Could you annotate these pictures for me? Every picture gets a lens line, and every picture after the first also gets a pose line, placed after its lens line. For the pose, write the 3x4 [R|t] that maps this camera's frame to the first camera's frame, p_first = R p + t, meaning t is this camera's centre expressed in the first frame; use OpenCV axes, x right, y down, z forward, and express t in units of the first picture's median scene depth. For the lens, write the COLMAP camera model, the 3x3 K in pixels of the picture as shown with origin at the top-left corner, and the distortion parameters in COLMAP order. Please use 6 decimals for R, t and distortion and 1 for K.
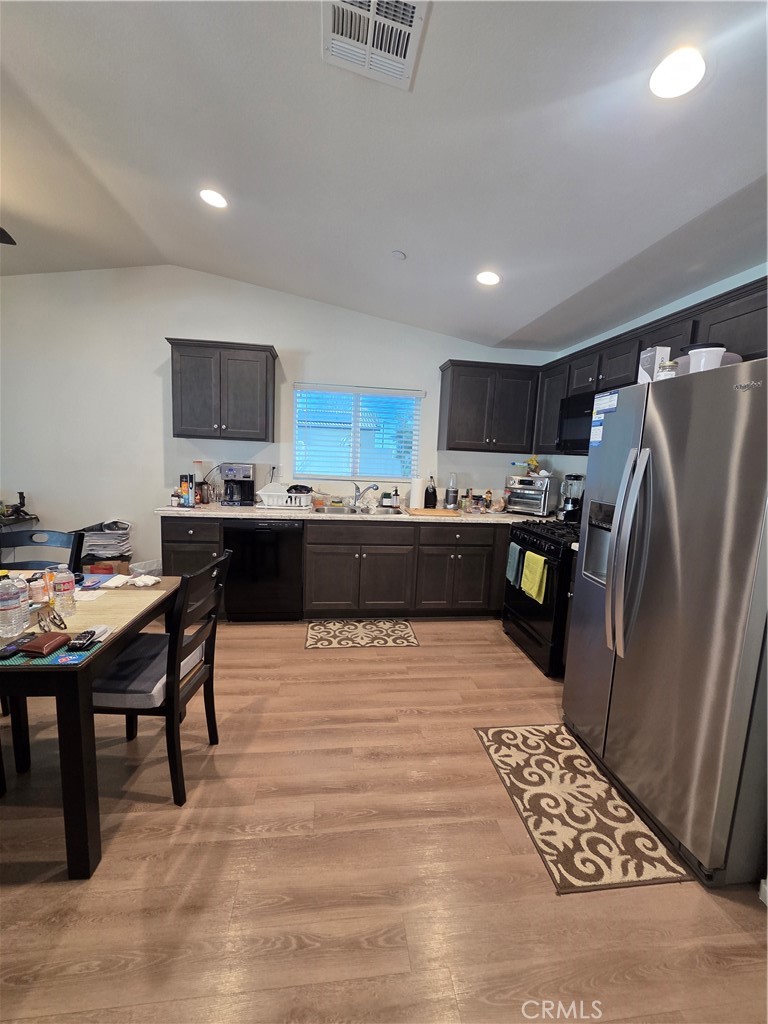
lens RADIAL K [[421.2, 0, 385.8], [0, 421.2, 508.0], [0, 0, 1]] dist [0.003642, 0.000320]
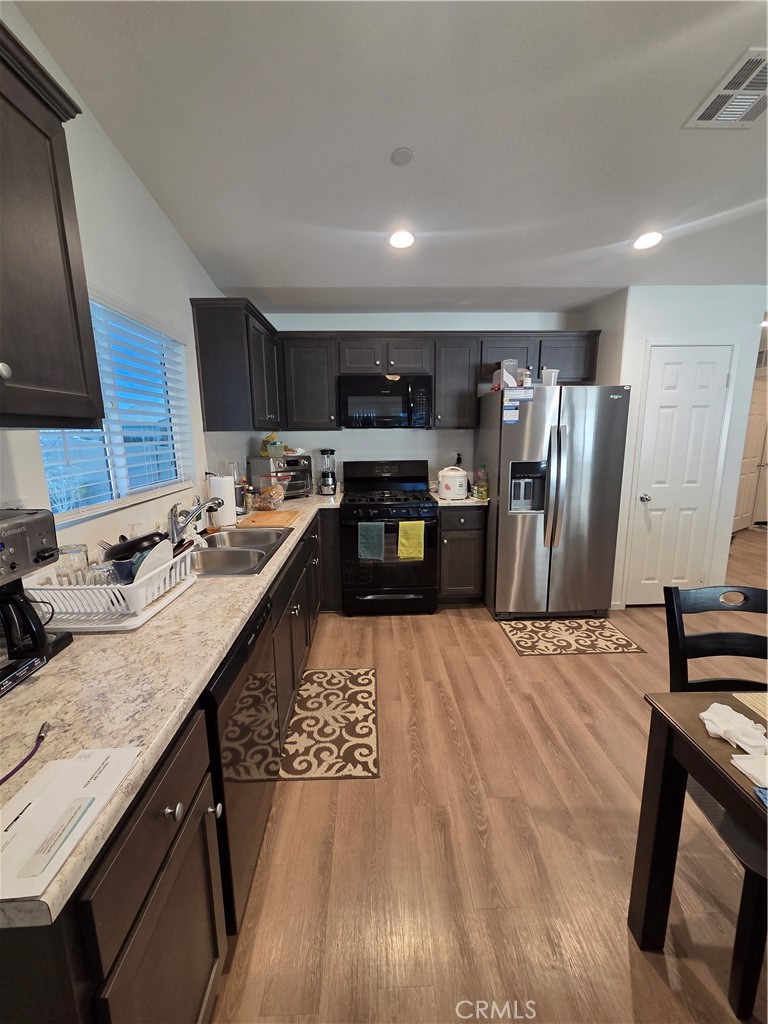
lens RADIAL K [[421.2, 0, 386.0], [0, 421.2, 513.1], [0, 0, 1]] dist [0.003642, 0.000320]
pose [[0.089133, -0.233449, 0.968275, -0.863221], [0.144059, 0.964944, 0.219385, -0.198067], [-0.985547, 0.119934, 0.119639, 1.105032]]
